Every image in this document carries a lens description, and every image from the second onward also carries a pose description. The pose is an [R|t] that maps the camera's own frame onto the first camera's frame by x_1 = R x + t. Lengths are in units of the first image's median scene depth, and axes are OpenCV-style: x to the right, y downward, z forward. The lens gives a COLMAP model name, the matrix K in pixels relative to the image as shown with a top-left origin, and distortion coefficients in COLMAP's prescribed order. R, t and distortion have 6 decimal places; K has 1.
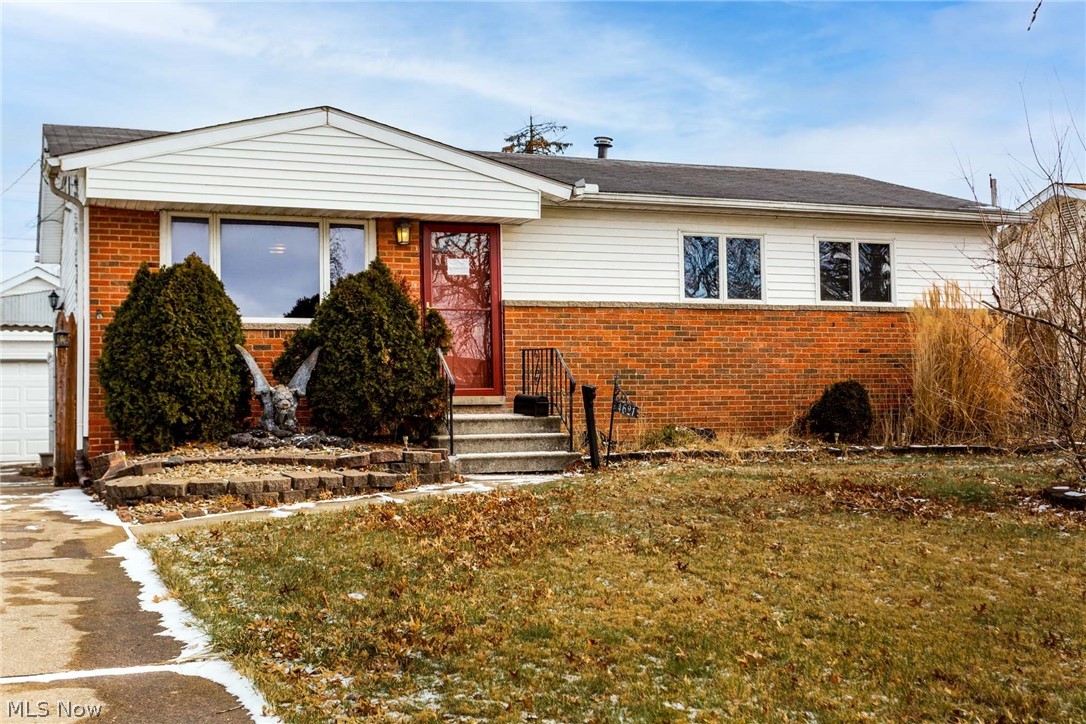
lens RADIAL K [[1301.8, 0, 543.0], [0, 1301.8, 362.0], [0, 0, 1]] dist [-0.003675, 0.004819]
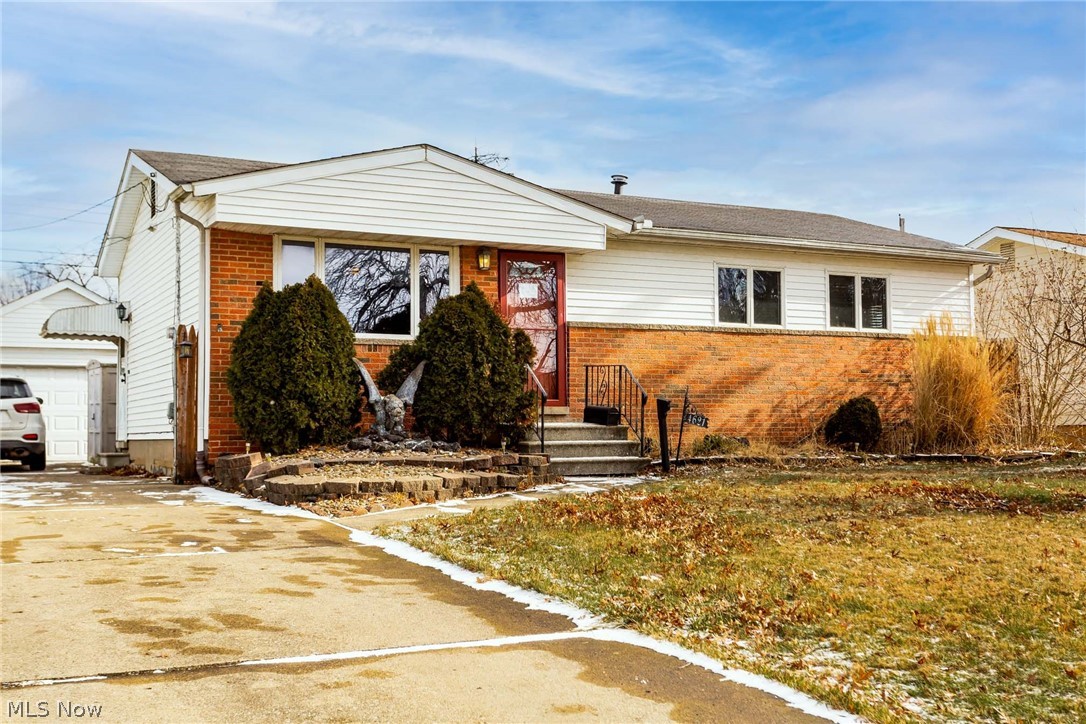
lens RADIAL K [[1210.4, 0, 542.8], [0, 1210.4, 381.7], [0, 0, 1]] dist [0.000328, -0.006446]
pose [[0.995369, 0.014924, 0.094966, -0.165751], [-0.015579, 0.999860, 0.006155, -0.001734], [-0.094861, -0.007606, 0.995461, -0.040475]]
